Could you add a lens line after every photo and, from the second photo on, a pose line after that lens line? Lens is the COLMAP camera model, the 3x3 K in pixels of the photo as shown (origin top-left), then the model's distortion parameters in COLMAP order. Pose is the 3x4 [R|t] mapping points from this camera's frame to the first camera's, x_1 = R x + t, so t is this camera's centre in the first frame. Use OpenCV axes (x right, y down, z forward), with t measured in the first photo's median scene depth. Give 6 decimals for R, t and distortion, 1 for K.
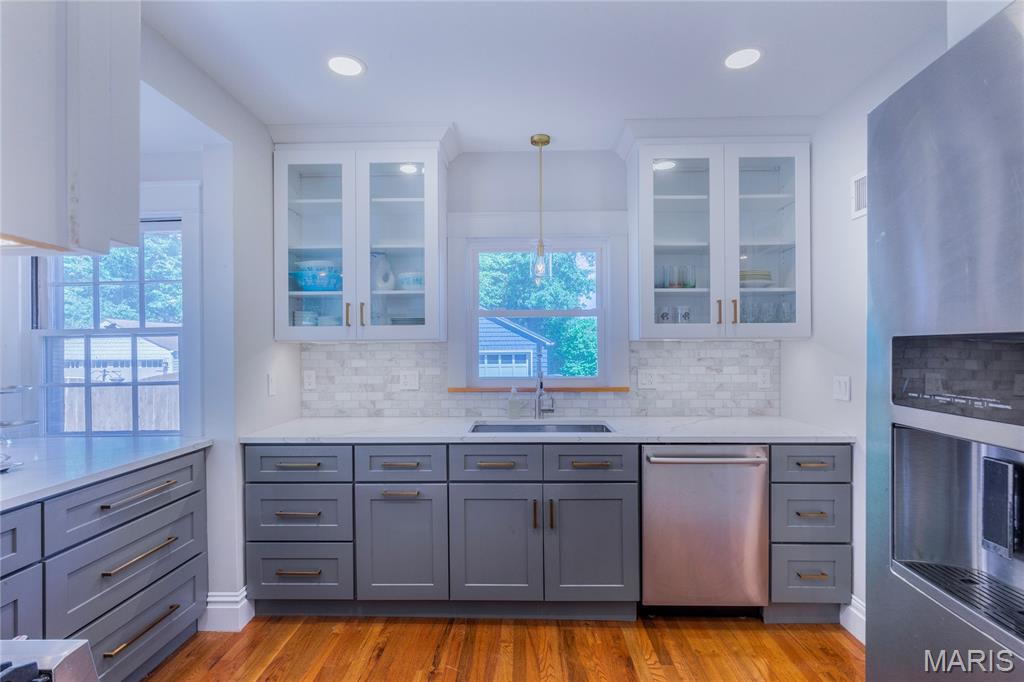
lens RADIAL K [[488.4, 0, 509.5], [0, 488.4, 346.1], [0, 0, 1]] dist [0.003577, 0.000593]
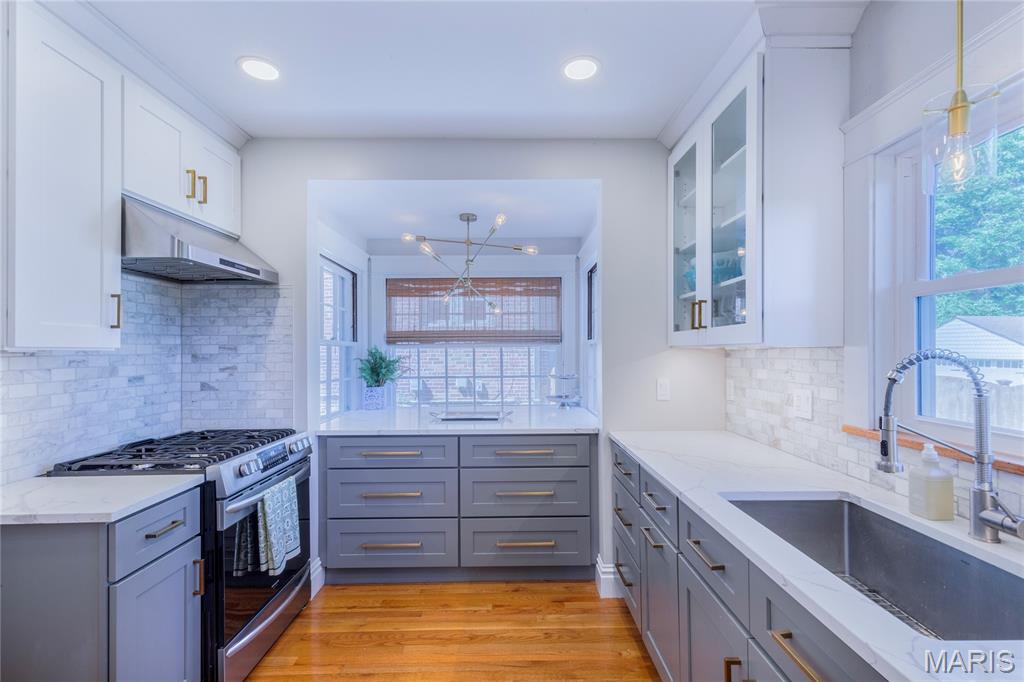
lens RADIAL K [[459.2, 0, 511.3], [0, 459.2, 348.0], [0, 0, 1]] dist [0.009205, -0.002461]
pose [[0.032344, 0.000962, -0.999476, 0.417438], [0.009757, 0.999952, 0.001278, -0.011099], [0.999429, -0.009793, 0.032333, 0.592207]]
